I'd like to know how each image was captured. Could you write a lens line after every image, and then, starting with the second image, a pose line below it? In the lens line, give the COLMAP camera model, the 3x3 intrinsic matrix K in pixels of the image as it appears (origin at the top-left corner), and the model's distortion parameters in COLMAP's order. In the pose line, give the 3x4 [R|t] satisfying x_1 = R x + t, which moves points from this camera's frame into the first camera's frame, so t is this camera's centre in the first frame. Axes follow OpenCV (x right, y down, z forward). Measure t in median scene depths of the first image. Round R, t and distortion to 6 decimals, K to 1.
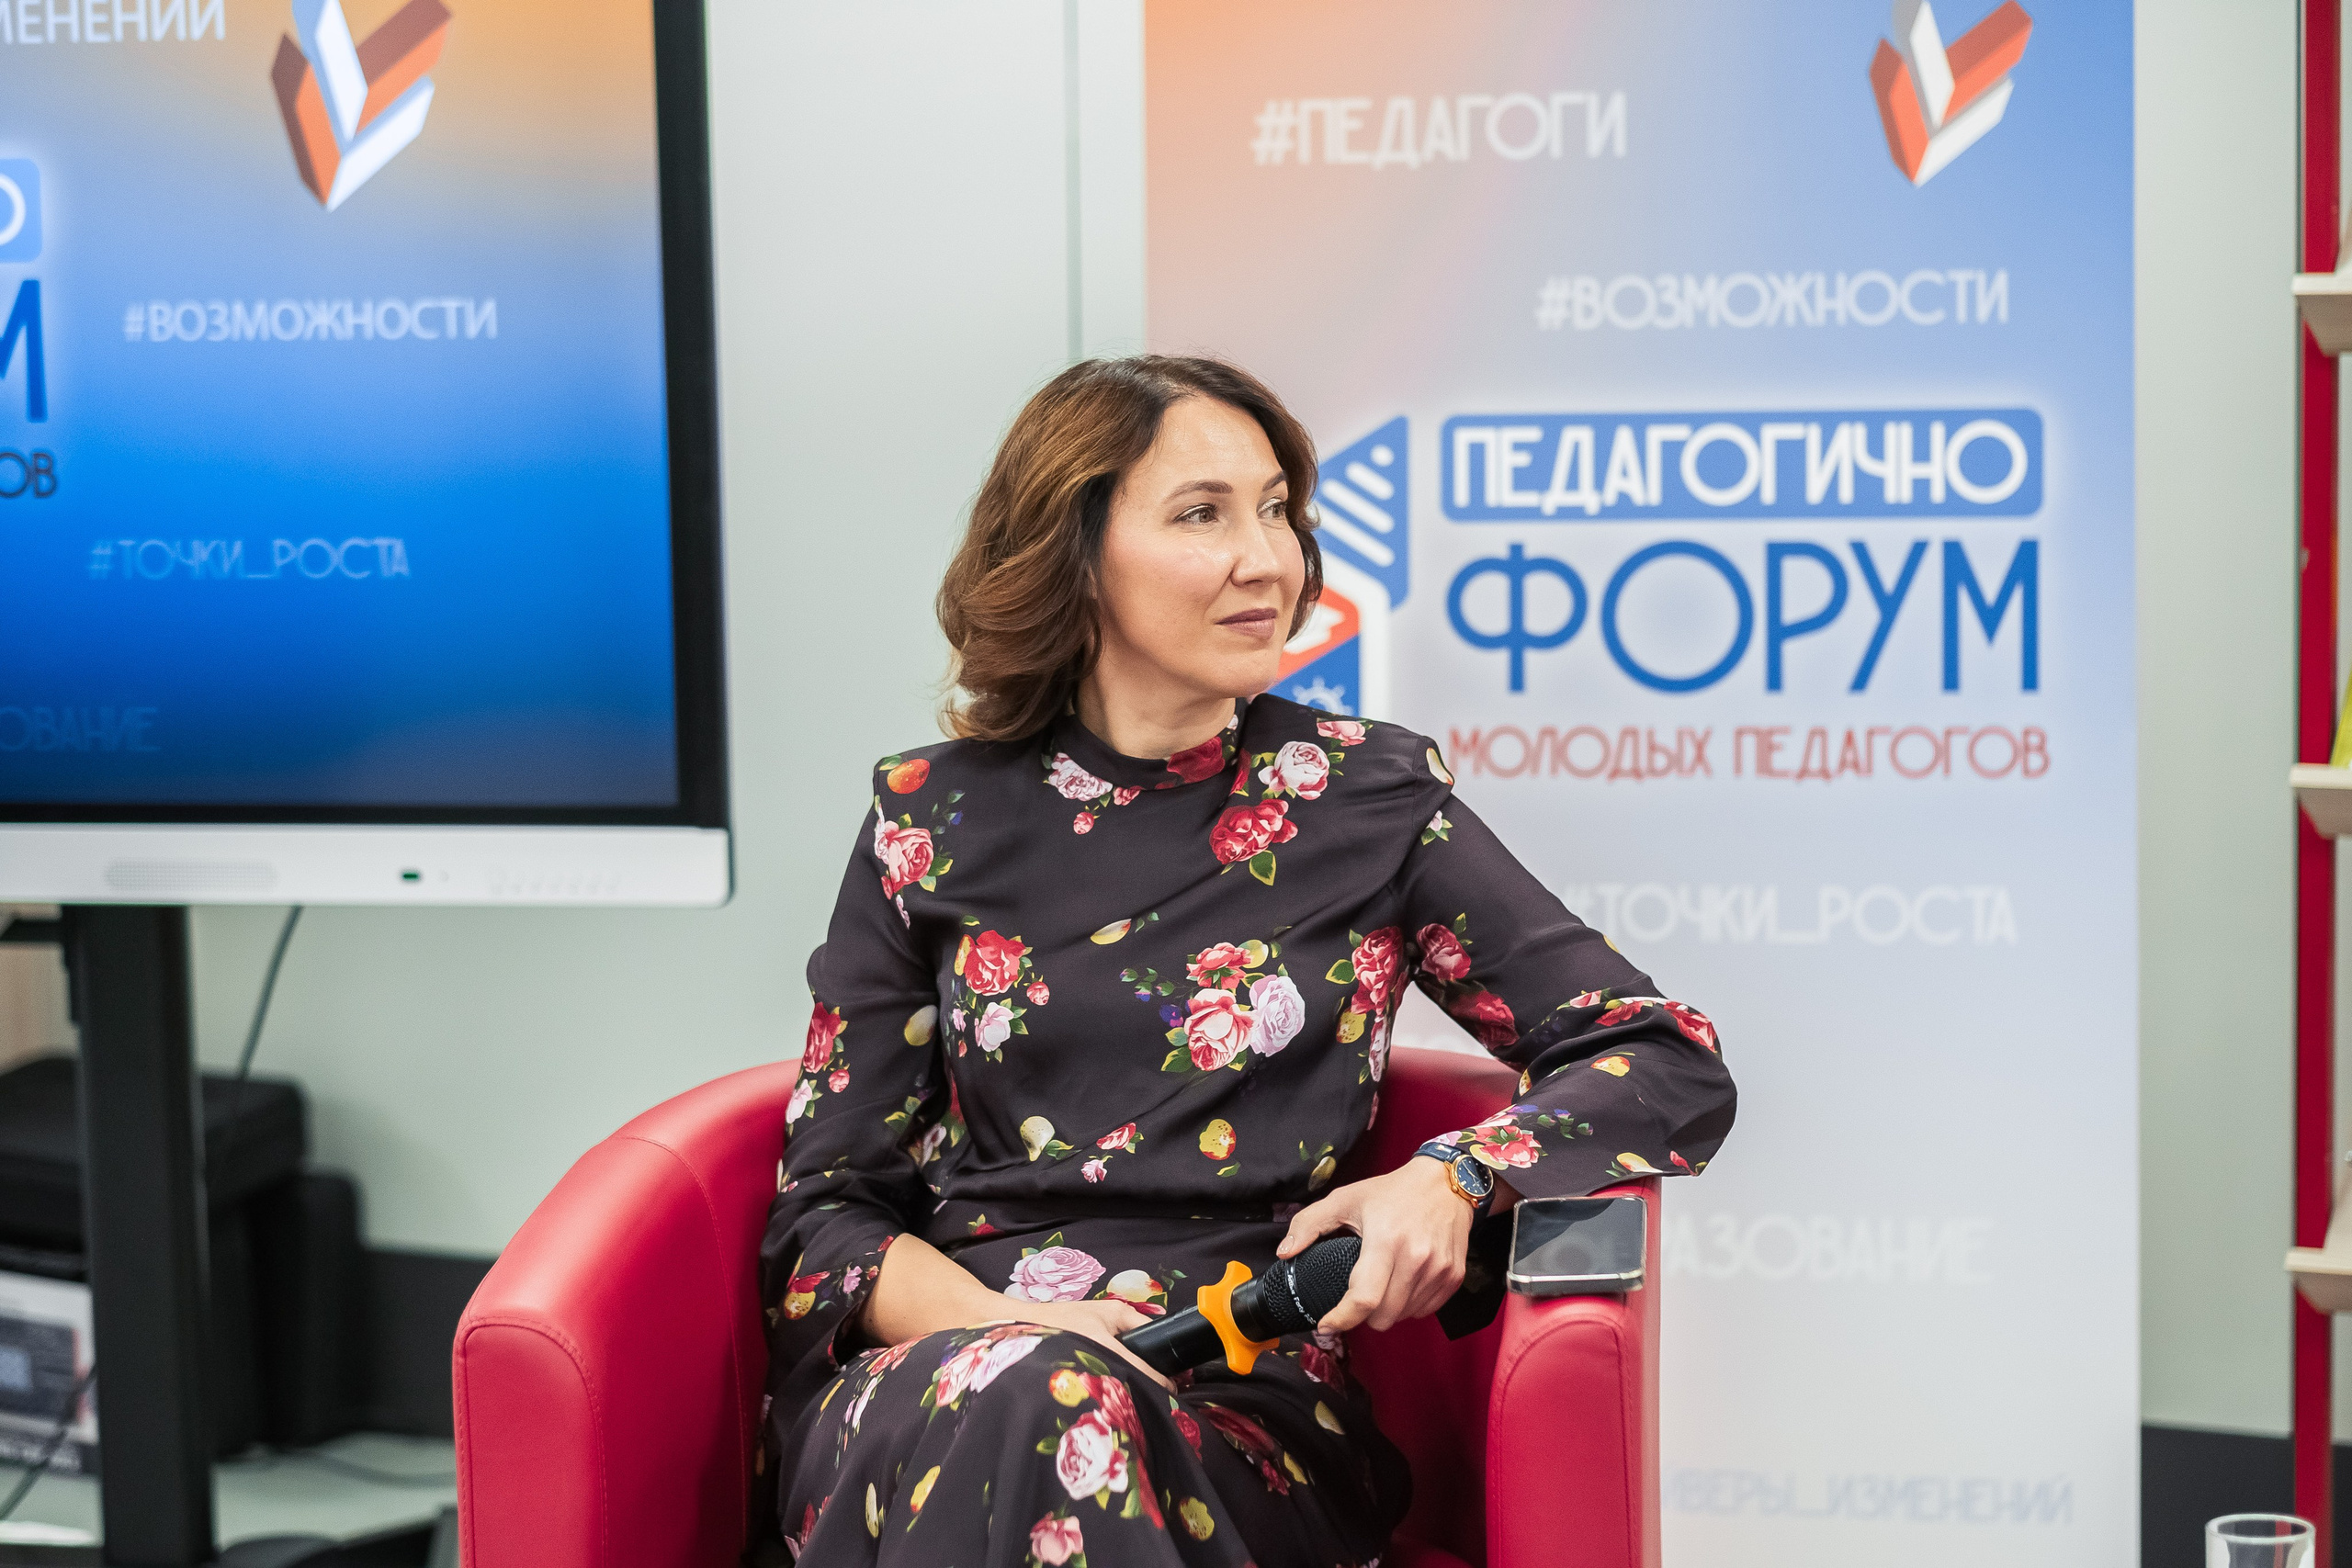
lens RADIAL K [[5682.7, 0, 1172.9], [0, 5682.7, 841.8], [0, 0, 1]] dist [0.140855, -2.068400]
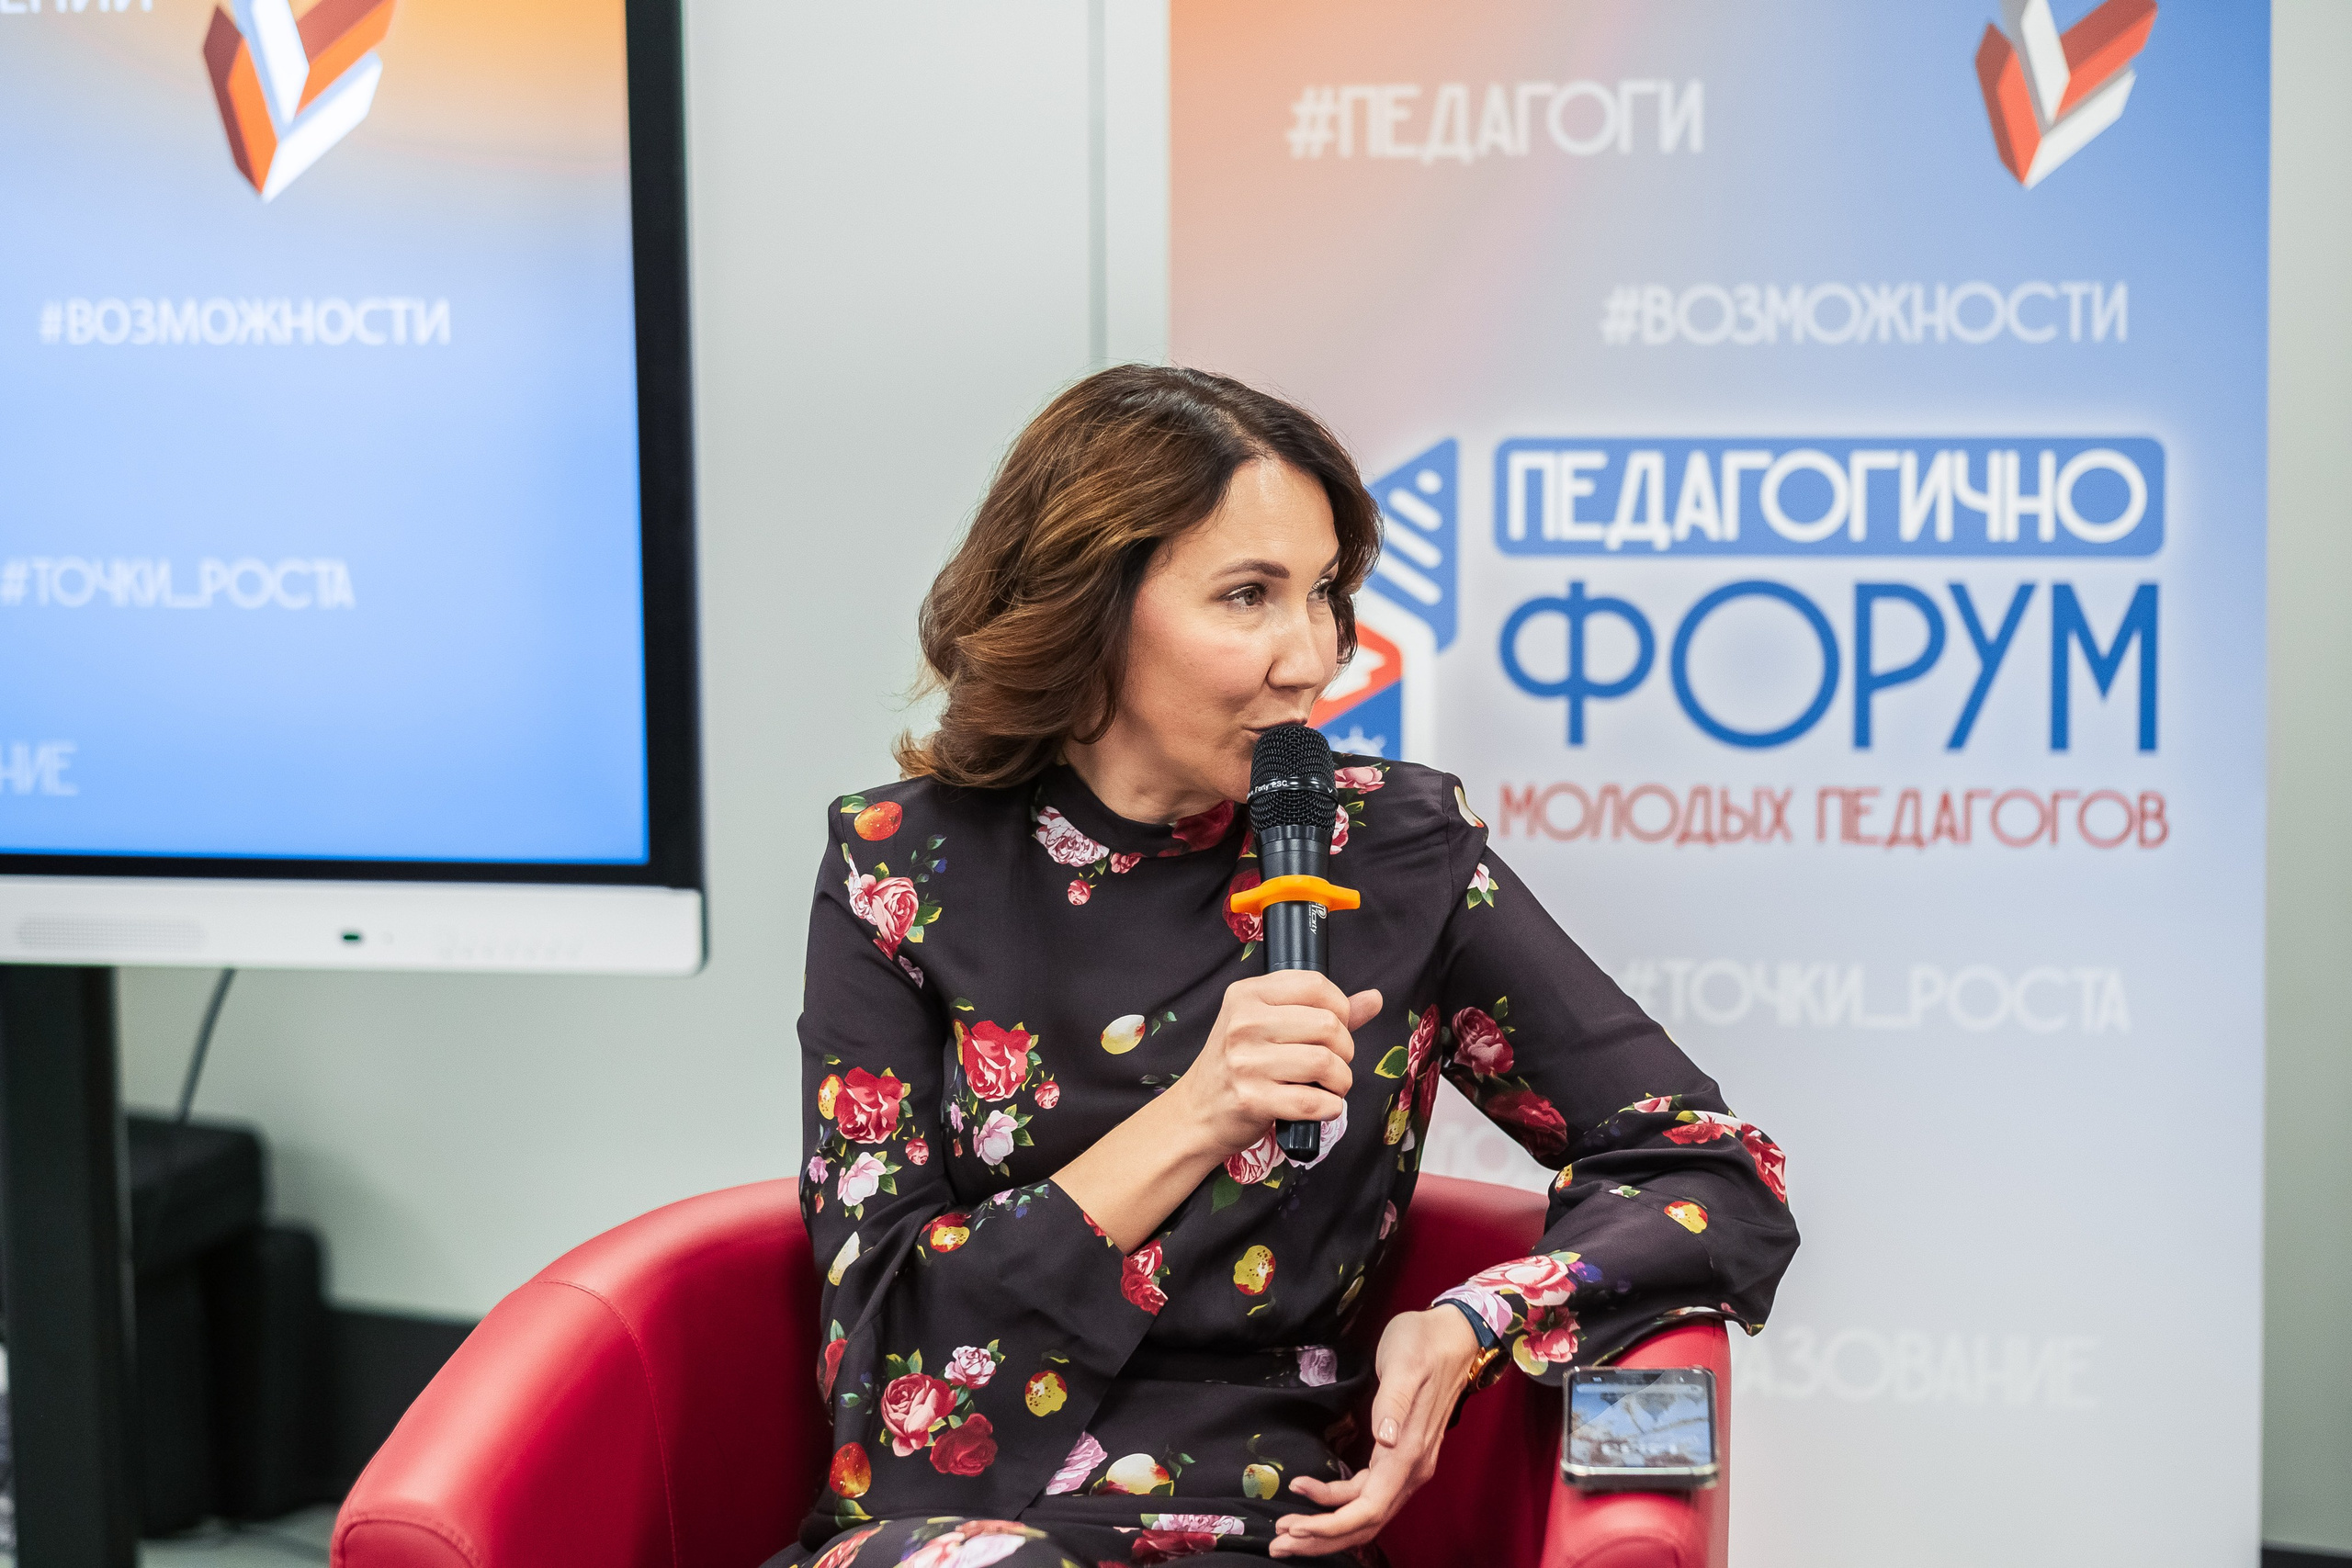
lens RADIAL K [[5682.7, 0, 1172.9], [0, 5682.7, 841.8], [0, 0, 1]] dist [0.140855, -2.068400]
pose [[0.999905, 0.008930, -0.010457, 0.006206], [-0.008857, 0.999936, 0.007003, -0.016953], [0.010519, -0.006910, 0.999921, 0.098446]]
